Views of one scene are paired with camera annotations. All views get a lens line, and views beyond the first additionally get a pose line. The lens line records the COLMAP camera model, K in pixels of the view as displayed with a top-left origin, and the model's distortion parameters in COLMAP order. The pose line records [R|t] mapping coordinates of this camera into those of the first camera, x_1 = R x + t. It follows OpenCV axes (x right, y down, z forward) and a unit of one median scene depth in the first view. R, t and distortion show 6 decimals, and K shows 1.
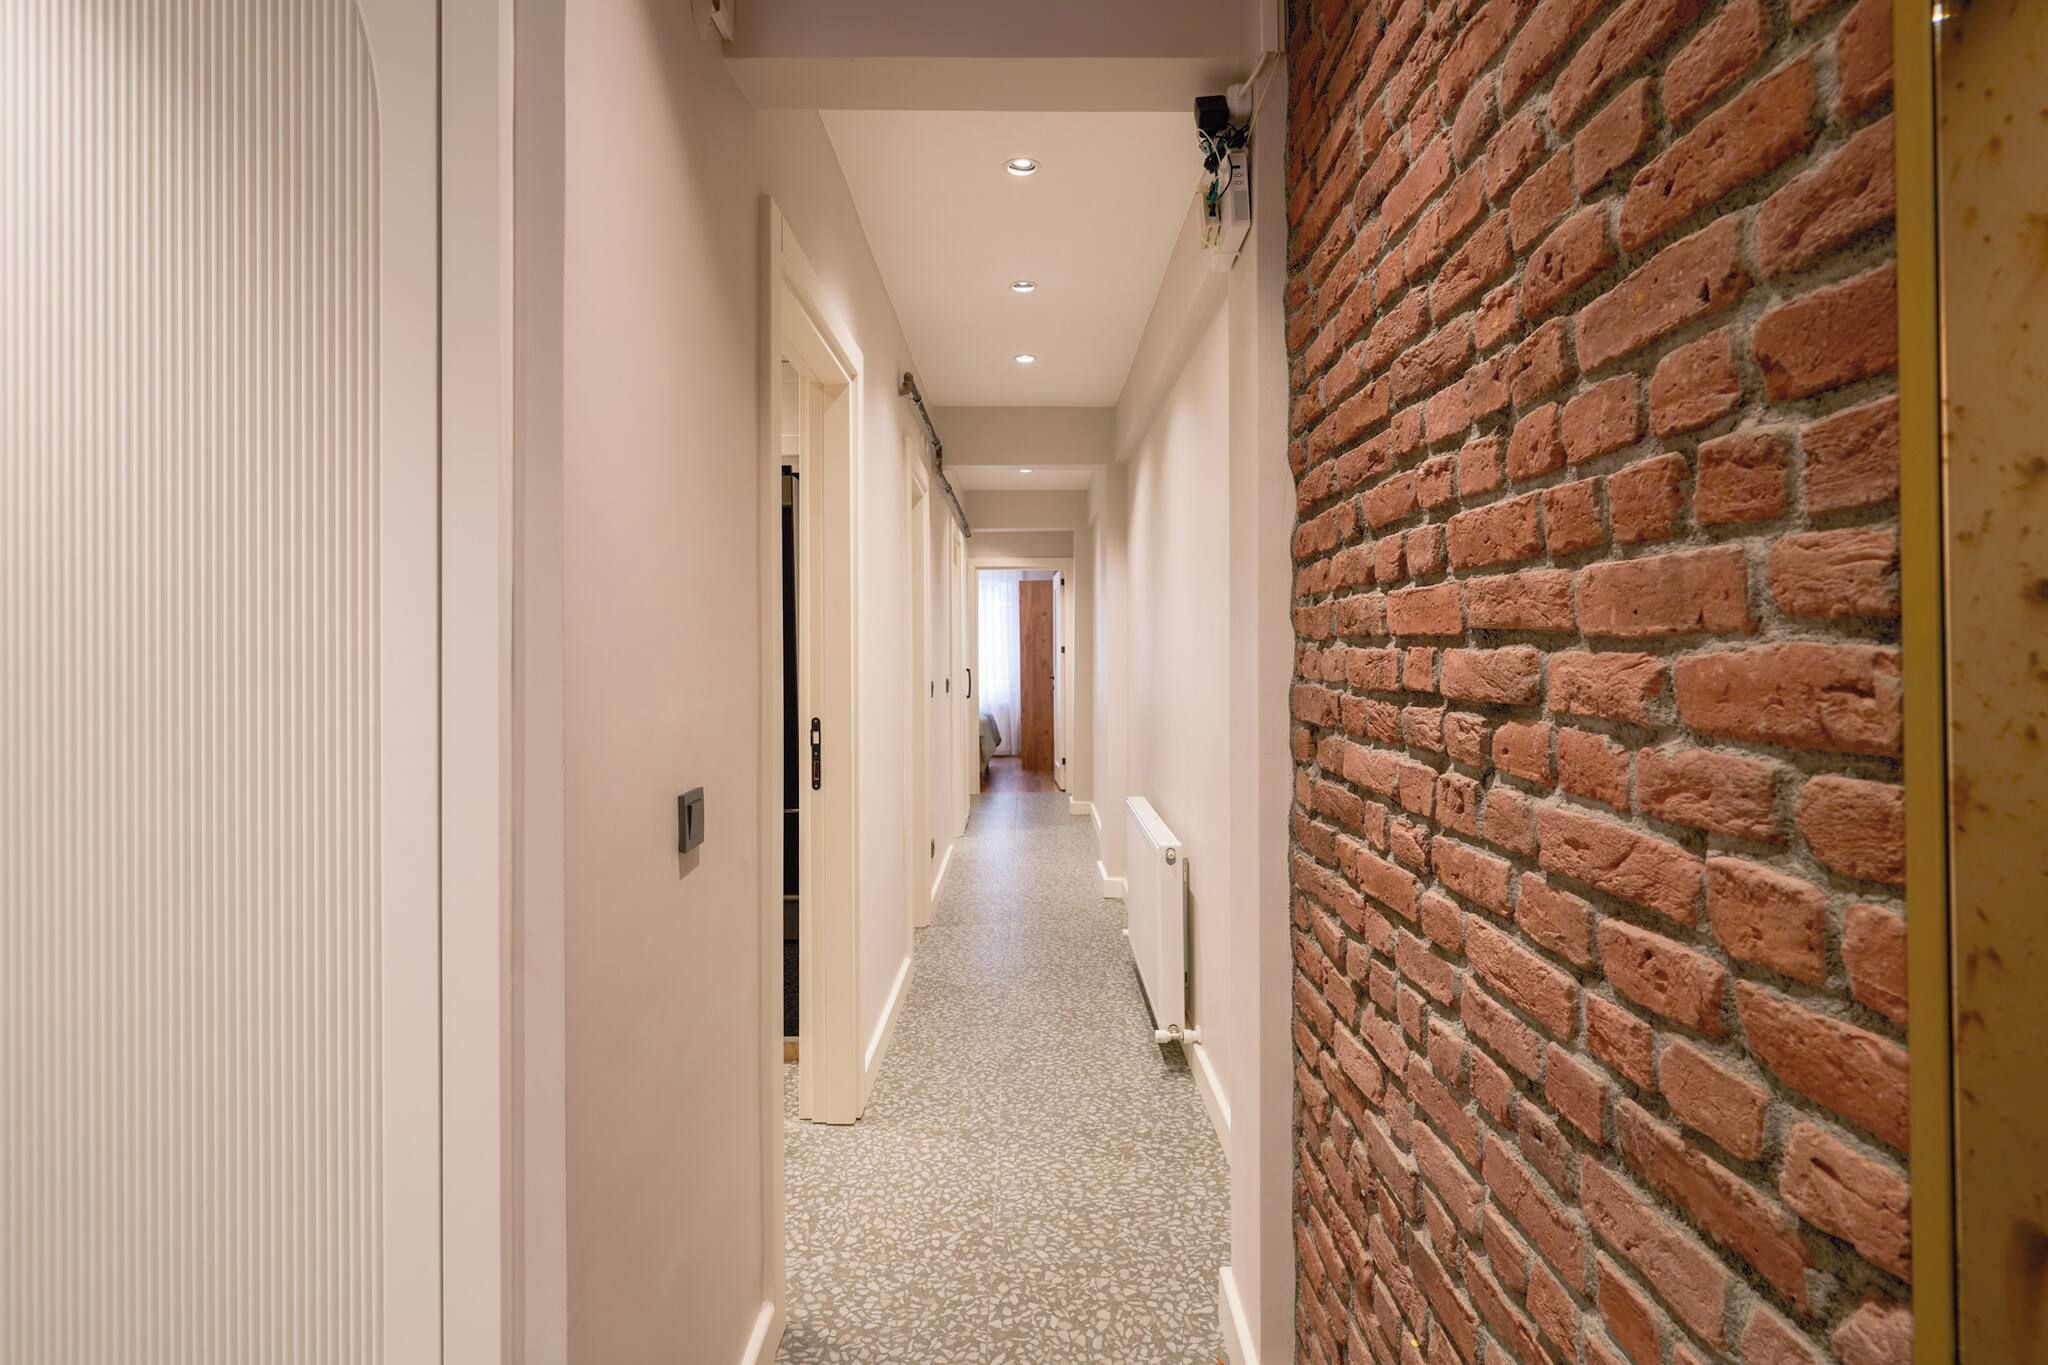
lens RADIAL K [[977.6, 0, 1030.5], [0, 977.6, 672.5], [0, 0, 1]] dist [-0.005187, 0.002027]
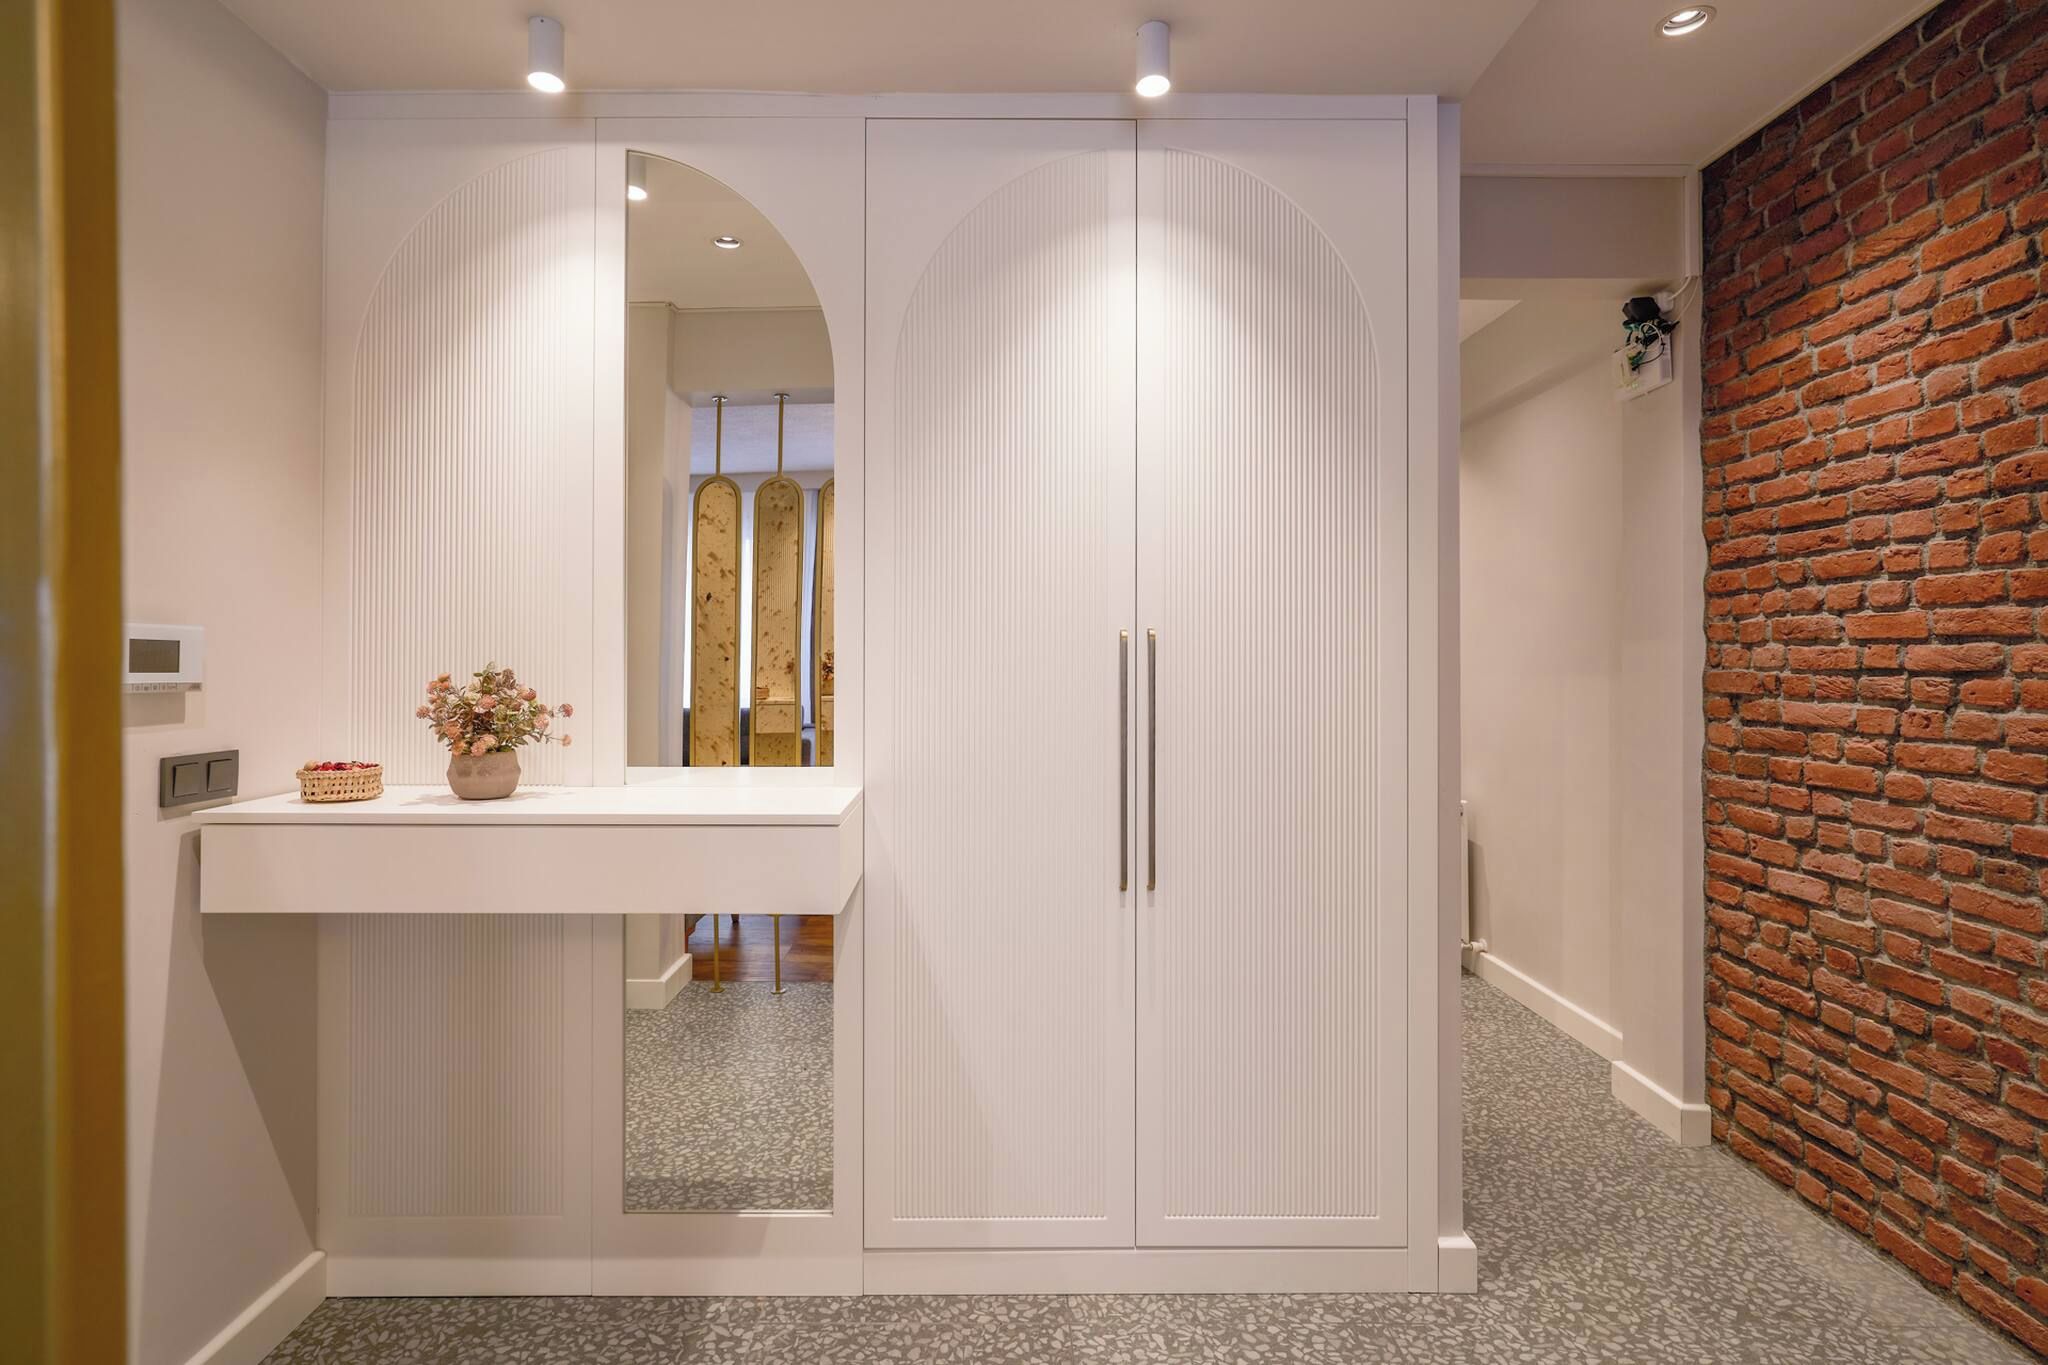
lens RADIAL K [[977.6, 0, 1016.1], [0, 977.6, 676.0], [0, 0, 1]] dist [-0.005187, 0.002027]
pose [[0.999961, 0.008533, 0.002307, -1.324171], [-0.008516, 0.999934, -0.007664, 0.065338], [-0.002372, 0.007644, 0.999968, -0.909422]]
